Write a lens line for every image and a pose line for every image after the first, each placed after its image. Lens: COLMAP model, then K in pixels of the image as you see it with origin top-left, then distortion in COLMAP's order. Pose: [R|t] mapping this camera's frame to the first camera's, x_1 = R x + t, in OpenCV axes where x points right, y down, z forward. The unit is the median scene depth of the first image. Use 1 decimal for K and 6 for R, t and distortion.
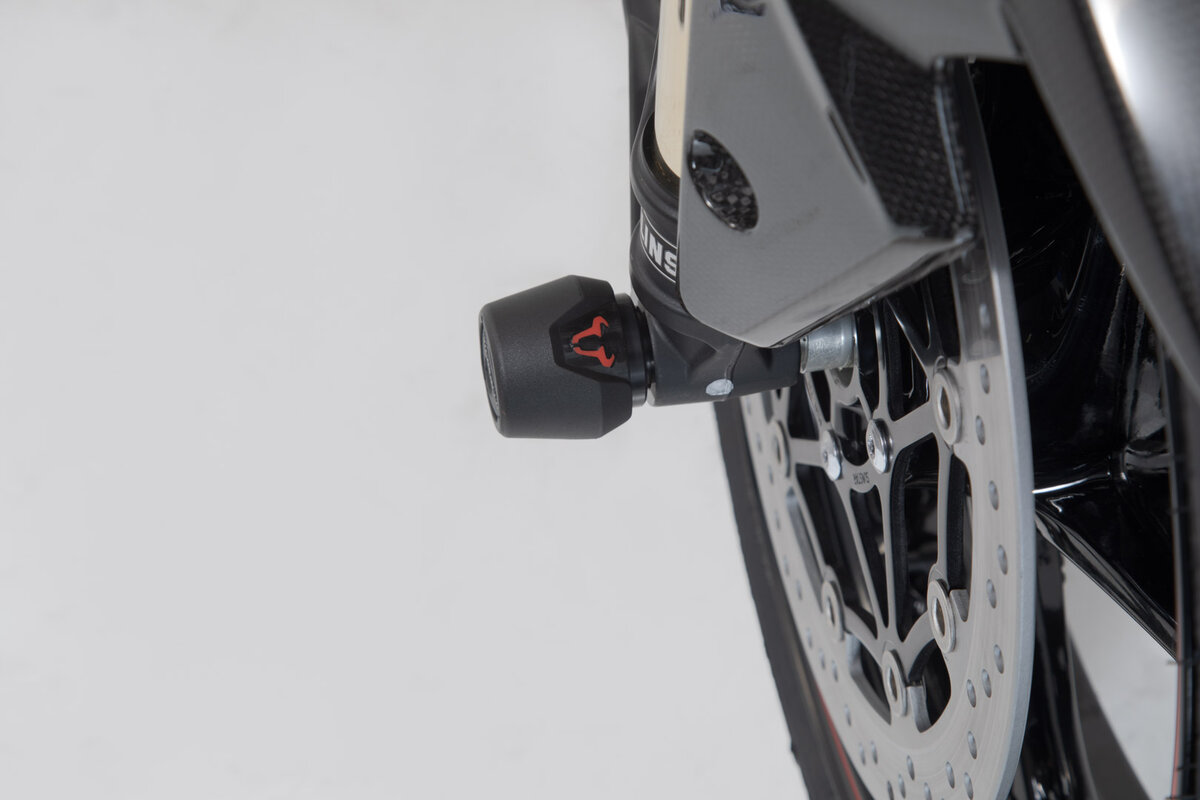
lens RADIAL K [[2747.2, 0, 599.2], [0, 2747.2, 401.0], [0, 0, 1]] dist [0.045285, 0.000000]
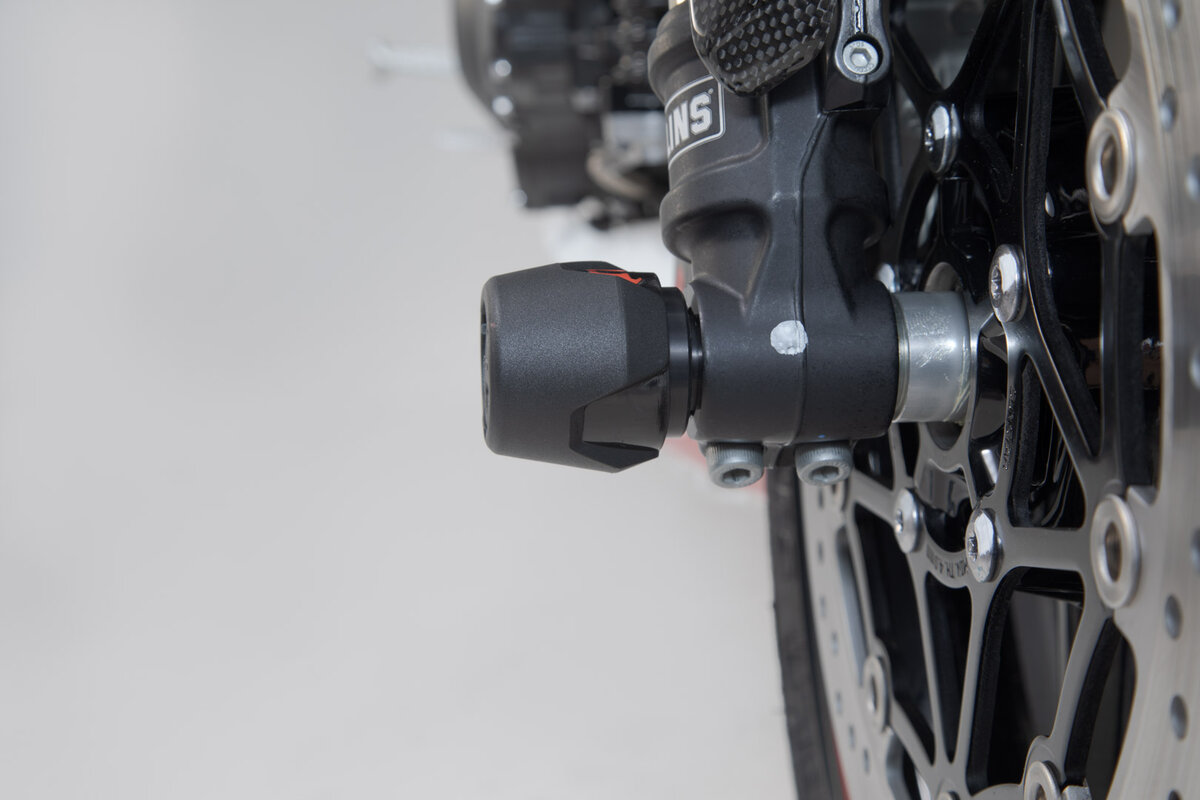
lens RADIAL K [[2211.4, 0, 602.4], [0, 2211.4, 398.0], [0, 0, 1]] dist [0.055686, 0.000000]
pose [[0.988978, 0.146675, -0.020223, 0.005226], [-0.145337, 0.987762, 0.056603, -0.040440], [0.028278, -0.053040, 0.998192, 0.380419]]
